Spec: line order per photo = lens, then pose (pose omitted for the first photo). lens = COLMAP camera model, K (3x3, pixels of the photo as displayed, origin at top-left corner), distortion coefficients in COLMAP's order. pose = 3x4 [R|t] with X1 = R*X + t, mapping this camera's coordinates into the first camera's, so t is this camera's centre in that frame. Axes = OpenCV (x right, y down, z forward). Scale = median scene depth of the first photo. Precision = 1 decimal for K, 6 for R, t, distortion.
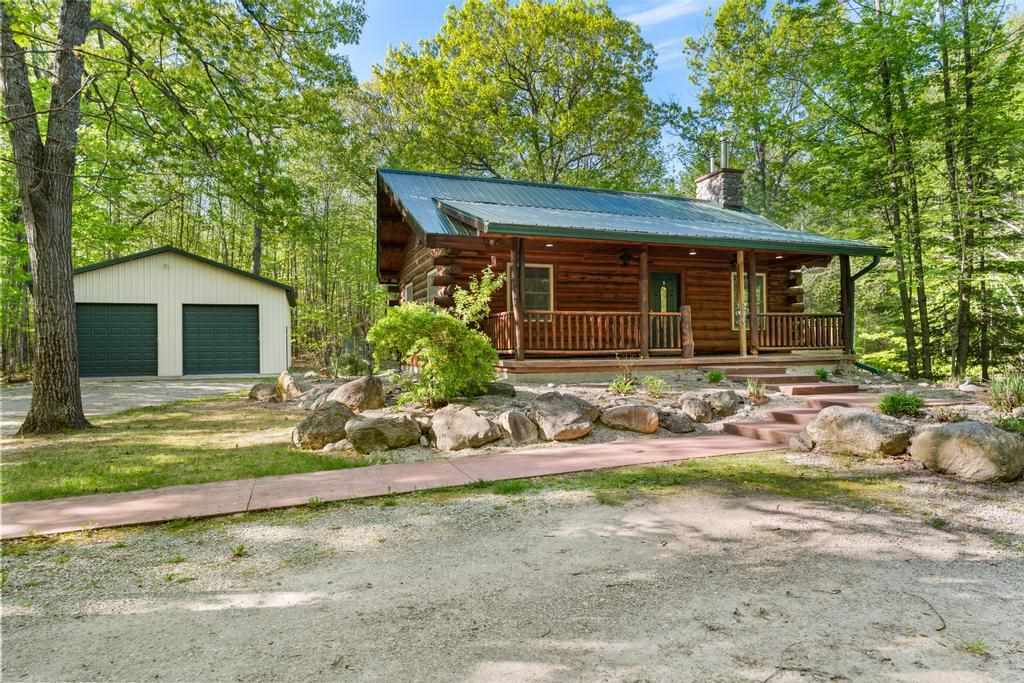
lens RADIAL K [[587.6, 0, 512.8], [0, 587.6, 333.1], [0, 0, 1]] dist [-0.004466, 0.001663]
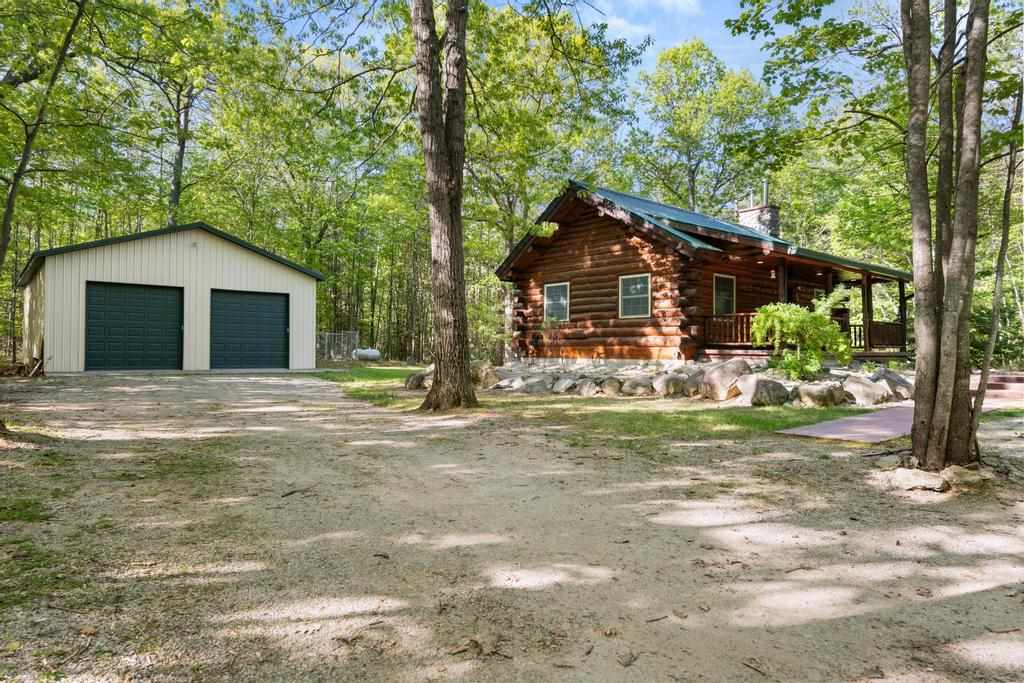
lens RADIAL K [[634.3, 0, 511.7], [0, 634.3, 341.7], [0, 0, 1]] dist [-0.037118, -0.000835]
pose [[0.935309, 0.021910, 0.353153, -1.355933], [-0.023939, 0.999712, 0.001378, 0.051560], [-0.353021, -0.009743, 0.935565, -0.148858]]
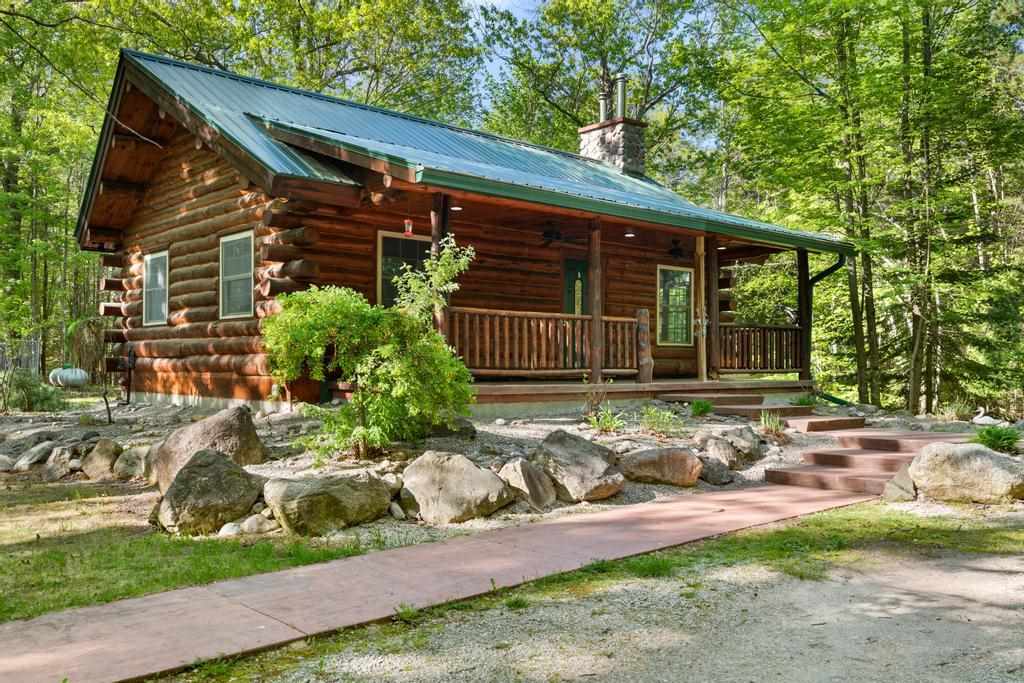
lens RADIAL K [[906.5, 0, 511.4], [0, 906.5, 351.9], [0, 0, 1]] dist [-0.003417, 0.014857]
pose [[0.927933, 0.019634, 0.372230, -0.365410], [-0.021820, 0.999761, 0.001661, 0.009928], [-0.372108, -0.009663, 0.928139, 0.058875]]
